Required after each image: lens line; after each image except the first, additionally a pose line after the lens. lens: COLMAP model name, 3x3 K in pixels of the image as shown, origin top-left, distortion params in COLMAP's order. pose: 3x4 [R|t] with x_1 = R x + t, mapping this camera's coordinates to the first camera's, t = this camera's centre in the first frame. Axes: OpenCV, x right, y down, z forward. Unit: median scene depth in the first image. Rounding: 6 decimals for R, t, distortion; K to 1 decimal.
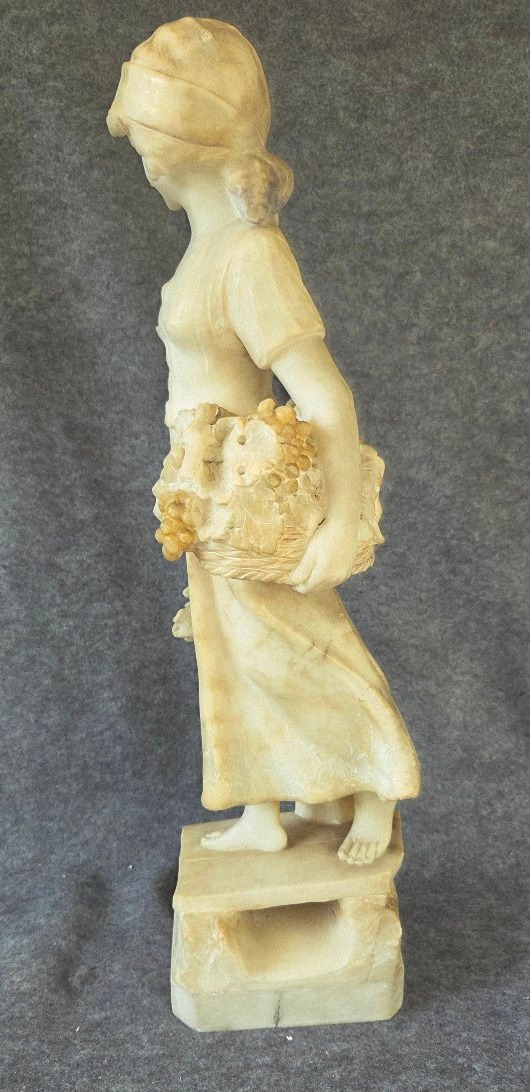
lens RADIAL K [[841.3, 0, 253.4], [0, 841.3, 579.1], [0, 0, 1]] dist [0.011521, -0.018040]
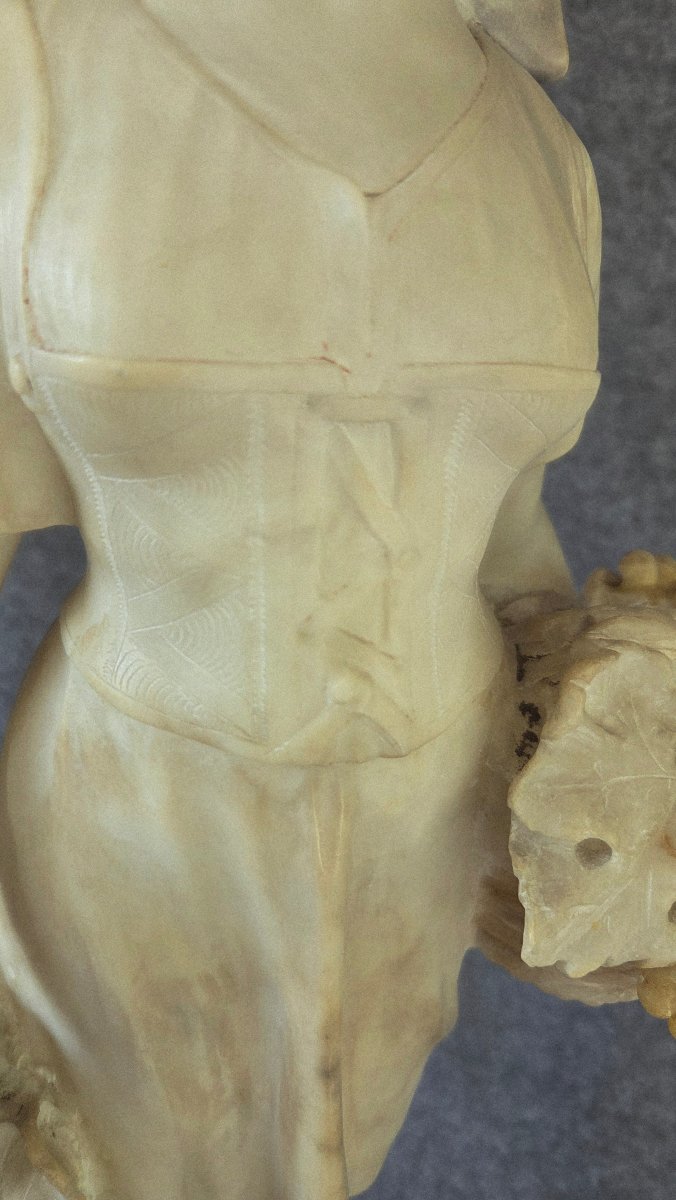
lens RADIAL K [[842.4, 0, 338.6], [0, 842.4, 573.3], [0, 0, 1]] dist [0.010644, -0.015464]
pose [[0.988943, 0.057078, -0.136872, 0.024099], [-0.045068, 0.994985, 0.089300, -0.164283], [0.141283, -0.082144, 0.986555, 0.439931]]
